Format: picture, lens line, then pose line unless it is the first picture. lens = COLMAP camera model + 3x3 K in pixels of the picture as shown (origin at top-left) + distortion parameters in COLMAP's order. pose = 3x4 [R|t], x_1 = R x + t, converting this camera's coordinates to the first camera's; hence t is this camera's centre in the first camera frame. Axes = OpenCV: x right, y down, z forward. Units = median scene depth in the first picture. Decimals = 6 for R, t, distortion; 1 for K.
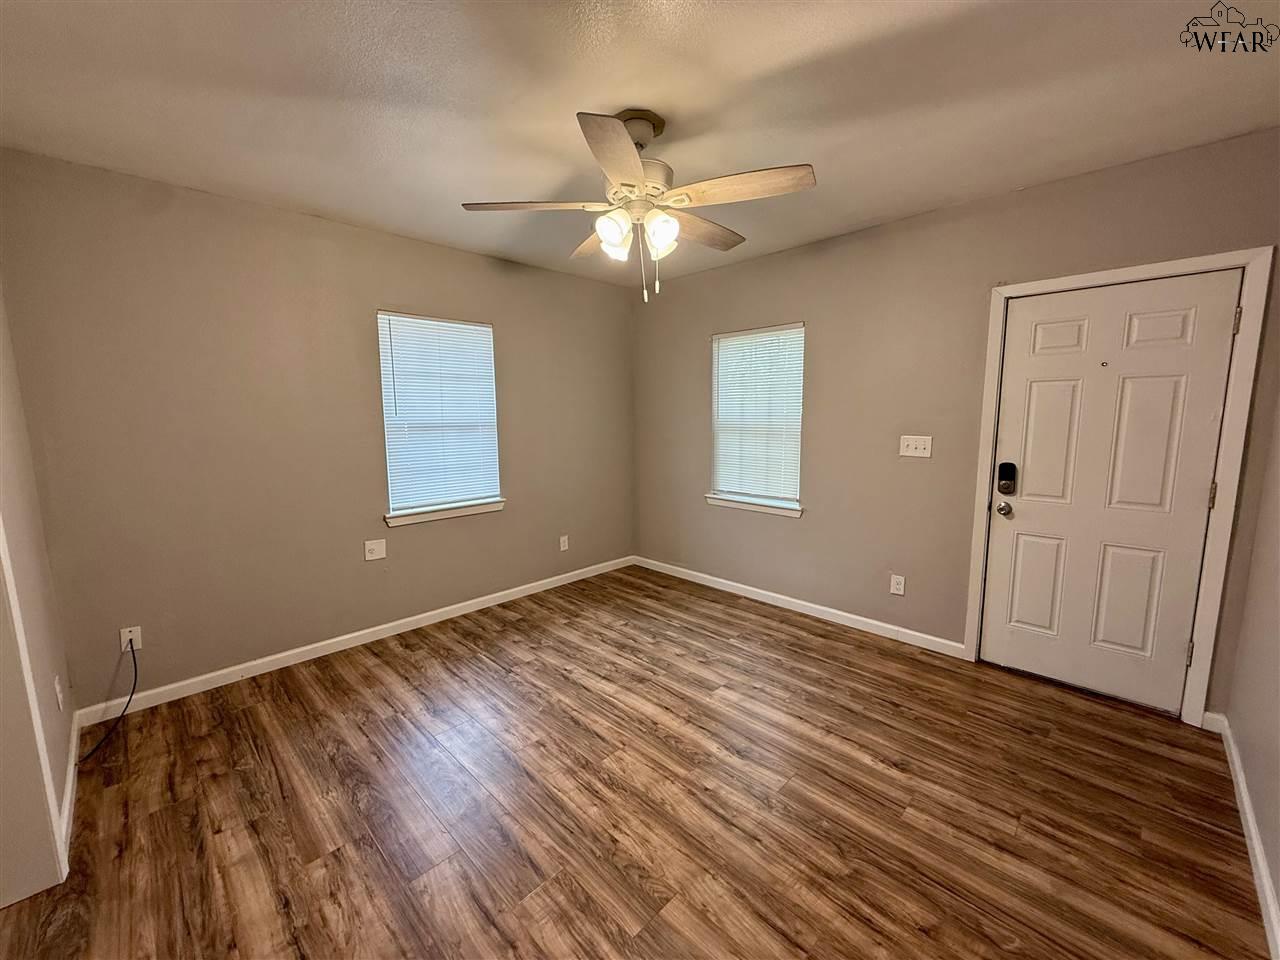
lens RADIAL K [[510.1, 0, 636.3], [0, 510.1, 481.7], [0, 0, 1]] dist [0.001078, -0.000269]
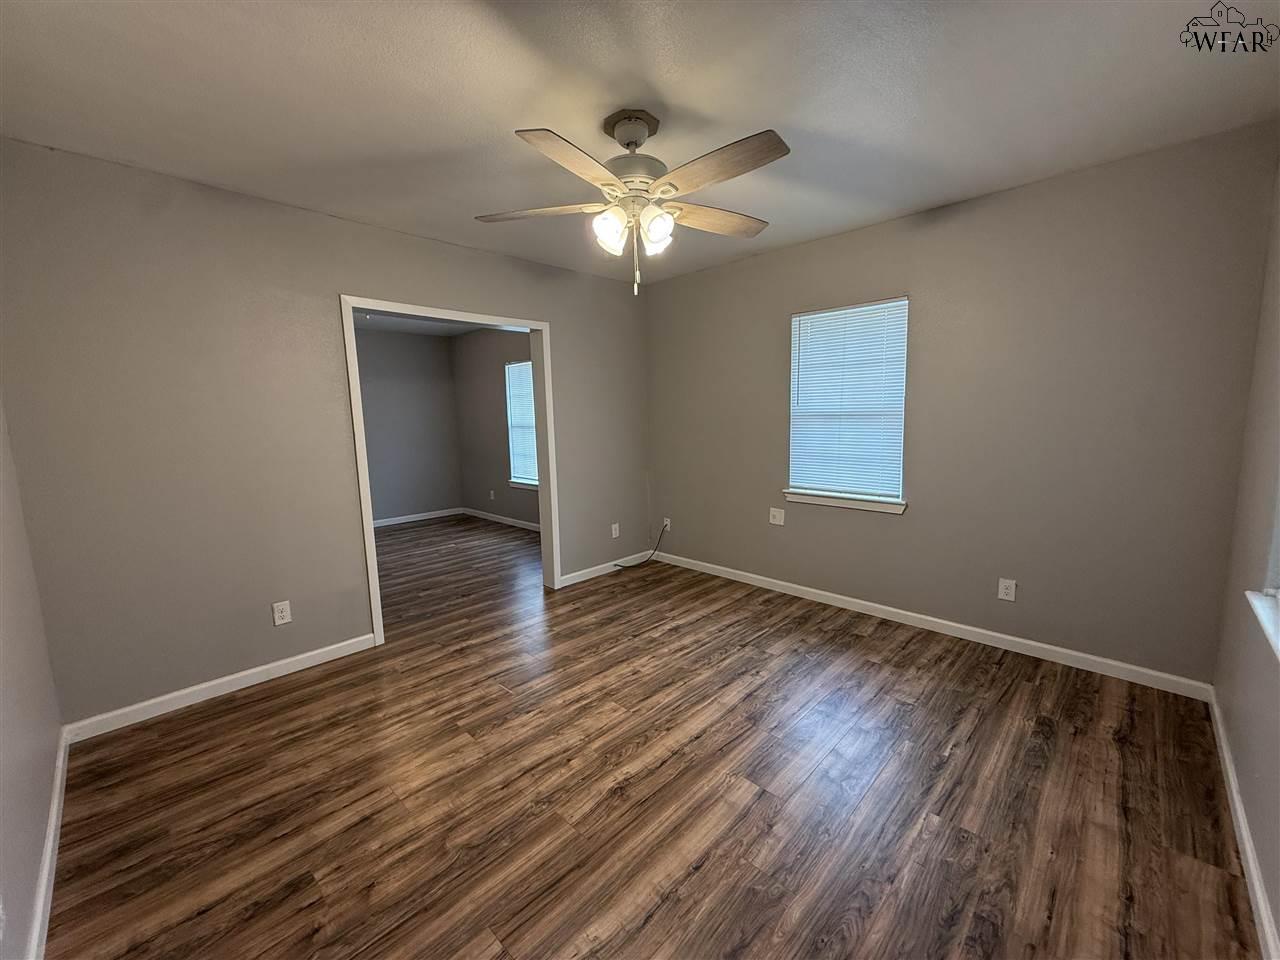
lens RADIAL K [[510.1, 0, 640.0], [0, 510.1, 481.3], [0, 0, 1]] dist [0.001078, -0.000269]
pose [[0.012332, 0.142082, -0.989778, 0.852958], [-0.113004, 0.983710, 0.139803, -0.103313], [0.993518, 0.110125, 0.028187, 0.808540]]
